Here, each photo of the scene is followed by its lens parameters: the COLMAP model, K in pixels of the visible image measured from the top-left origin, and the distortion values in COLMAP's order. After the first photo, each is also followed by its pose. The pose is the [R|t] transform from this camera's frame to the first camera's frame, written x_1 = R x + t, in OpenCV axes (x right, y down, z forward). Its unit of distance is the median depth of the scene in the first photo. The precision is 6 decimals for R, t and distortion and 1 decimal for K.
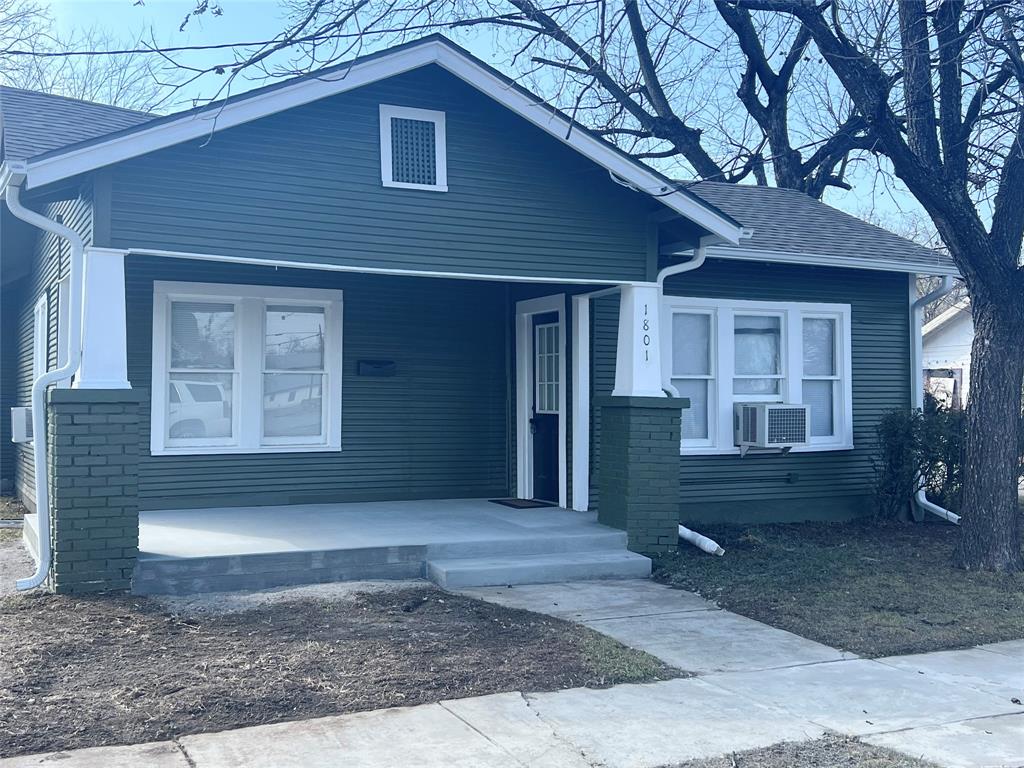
lens RADIAL K [[1098.7, 0, 520.2], [0, 1098.7, 385.5], [0, 0, 1]] dist [0.077317, -0.019136]
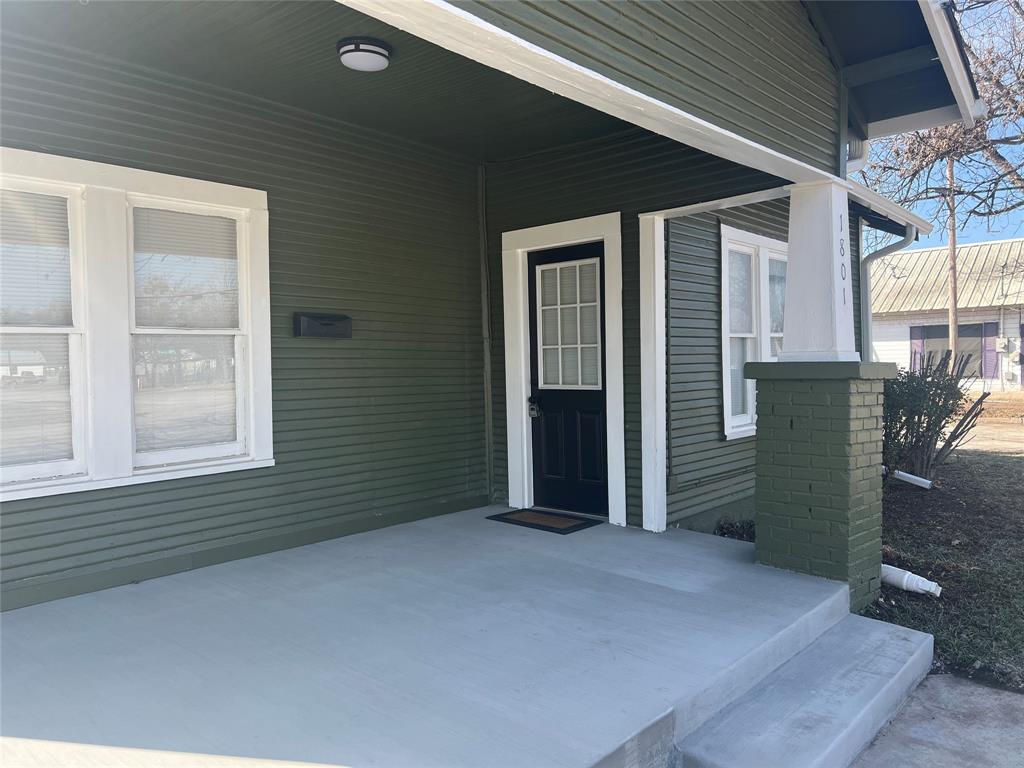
lens RADIAL K [[762.4, 0, 512.0], [0, 762.4, 384.0], [0, 0, 1]] dist [0.088055, -0.103195]
pose [[0.928431, -0.032939, 0.370042, -0.195646], [0.018464, 0.998922, 0.042592, 0.000473], [-0.371046, -0.032711, 0.928038, 0.568282]]
